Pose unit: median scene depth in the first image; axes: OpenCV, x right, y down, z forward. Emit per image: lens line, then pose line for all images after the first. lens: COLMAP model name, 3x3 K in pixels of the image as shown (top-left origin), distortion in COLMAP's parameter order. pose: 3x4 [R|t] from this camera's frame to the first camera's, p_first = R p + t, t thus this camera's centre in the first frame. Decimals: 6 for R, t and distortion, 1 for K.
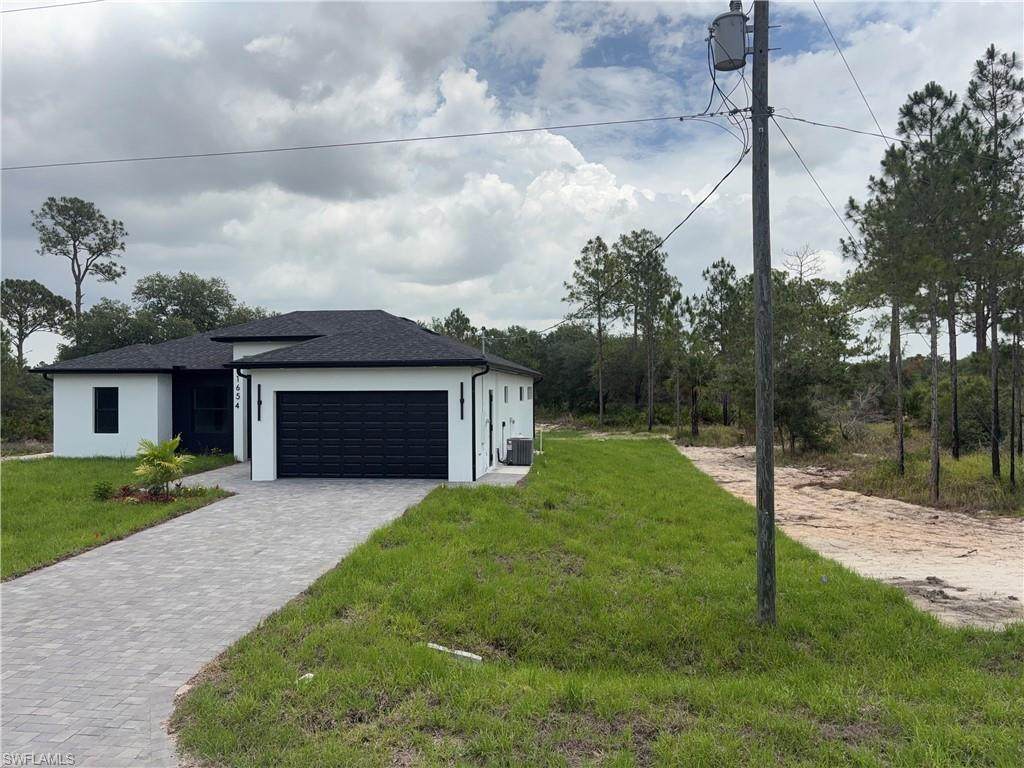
lens RADIAL K [[774.1, 0, 513.8], [0, 774.1, 377.3], [0, 0, 1]] dist [0.048498, -0.044554]
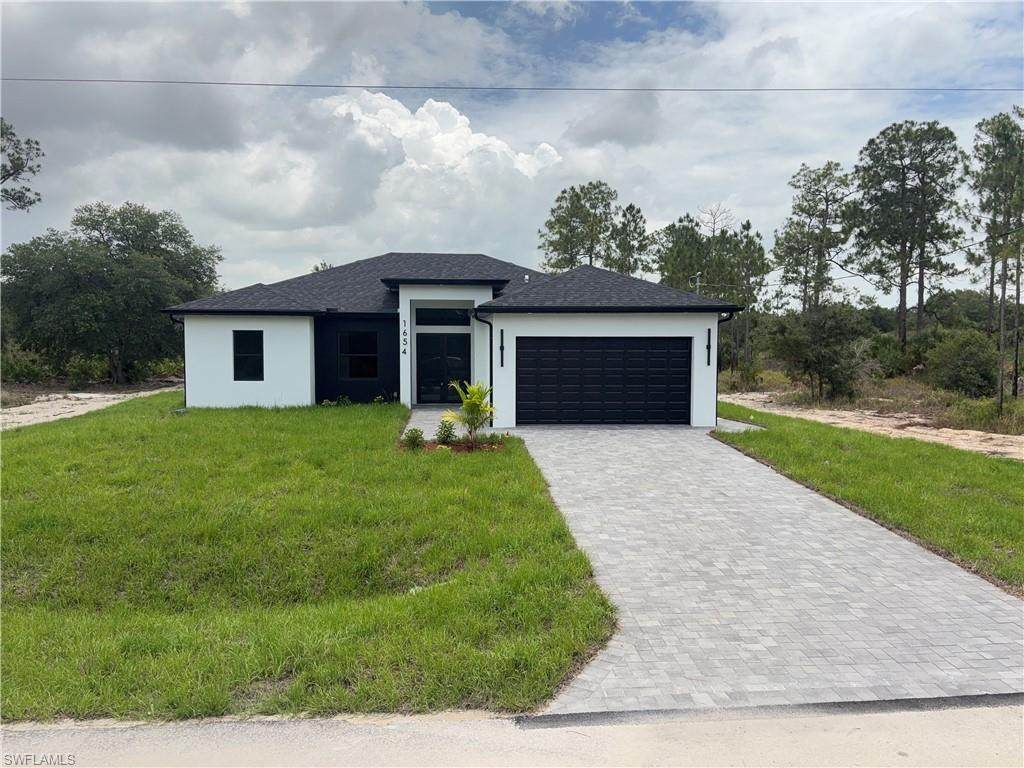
lens RADIAL K [[774.1, 0, 513.8], [0, 774.1, 377.3], [0, 0, 1]] dist [0.048498, -0.044554]
pose [[0.975932, -0.003716, 0.218043, -0.515547], [-0.010474, 0.997902, 0.063889, 0.007004], [-0.217823, -0.064635, 0.973846, 0.053917]]
